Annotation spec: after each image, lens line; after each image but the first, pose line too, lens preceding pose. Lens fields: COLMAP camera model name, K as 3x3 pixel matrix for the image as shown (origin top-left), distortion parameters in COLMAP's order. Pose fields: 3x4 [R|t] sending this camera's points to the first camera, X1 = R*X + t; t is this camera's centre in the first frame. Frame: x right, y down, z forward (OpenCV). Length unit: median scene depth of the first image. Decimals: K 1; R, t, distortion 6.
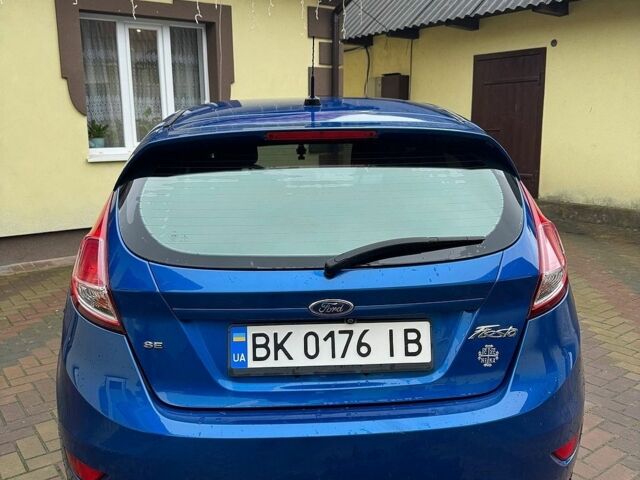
lens RADIAL K [[586.6, 0, 320.0], [0, 586.6, 240.0], [0, 0, 1]] dist [0.158581, -0.273976]
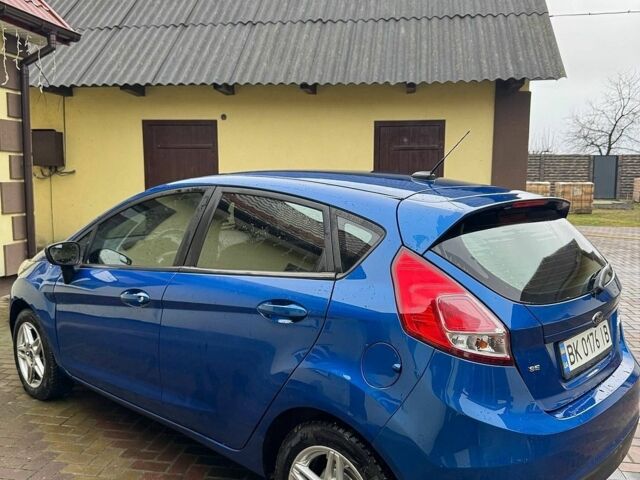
lens RADIAL K [[586.6, 0, 320.0], [0, 586.6, 240.0], [0, 0, 1]] dist [0.158581, -0.273976]
pose [[0.723600, -0.064380, 0.687210, -0.279575], [0.128585, 0.990784, -0.042574, -0.018952], [-0.678136, 0.119171, 0.725210, 0.066900]]
